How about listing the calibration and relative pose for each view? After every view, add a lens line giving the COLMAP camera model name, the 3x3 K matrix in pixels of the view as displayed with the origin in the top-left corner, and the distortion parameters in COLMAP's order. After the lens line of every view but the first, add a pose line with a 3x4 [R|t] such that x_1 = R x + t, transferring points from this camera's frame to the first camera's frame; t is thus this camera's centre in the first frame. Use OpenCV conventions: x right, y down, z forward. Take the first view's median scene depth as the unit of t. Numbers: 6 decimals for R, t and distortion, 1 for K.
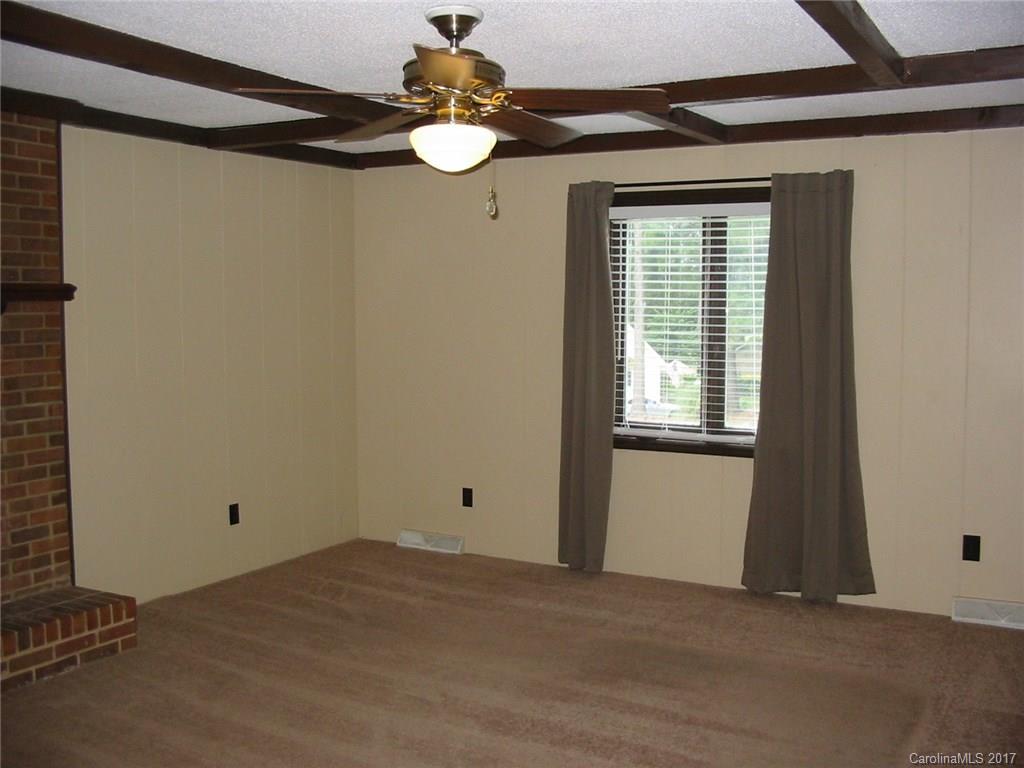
lens RADIAL K [[1066.1, 0, 512.0], [0, 1066.1, 384.0], [0, 0, 1]] dist [-0.179561, 0.223533]
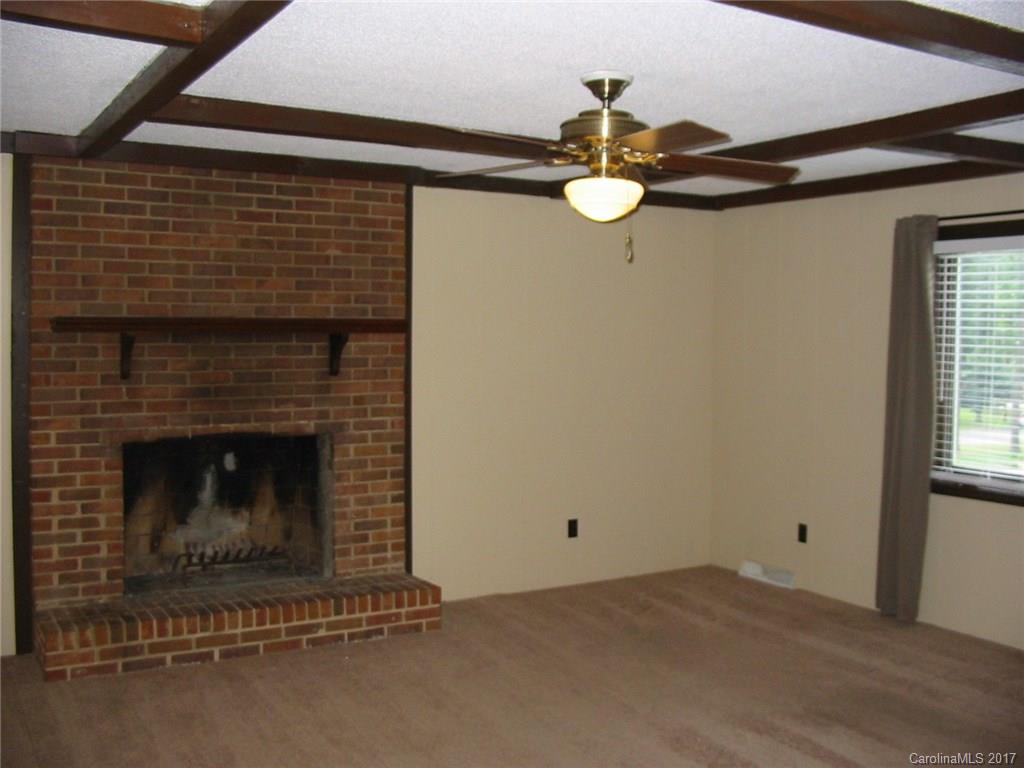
lens RADIAL K [[1066.1, 0, 512.0], [0, 1066.1, 384.0], [0, 0, 1]] dist [-0.179561, 0.223533]
pose [[0.865982, 0.029124, -0.499226, 0.294259], [-0.044646, 0.998819, -0.019177, -0.003579], [0.498078, 0.038895, 0.866260, -0.000422]]
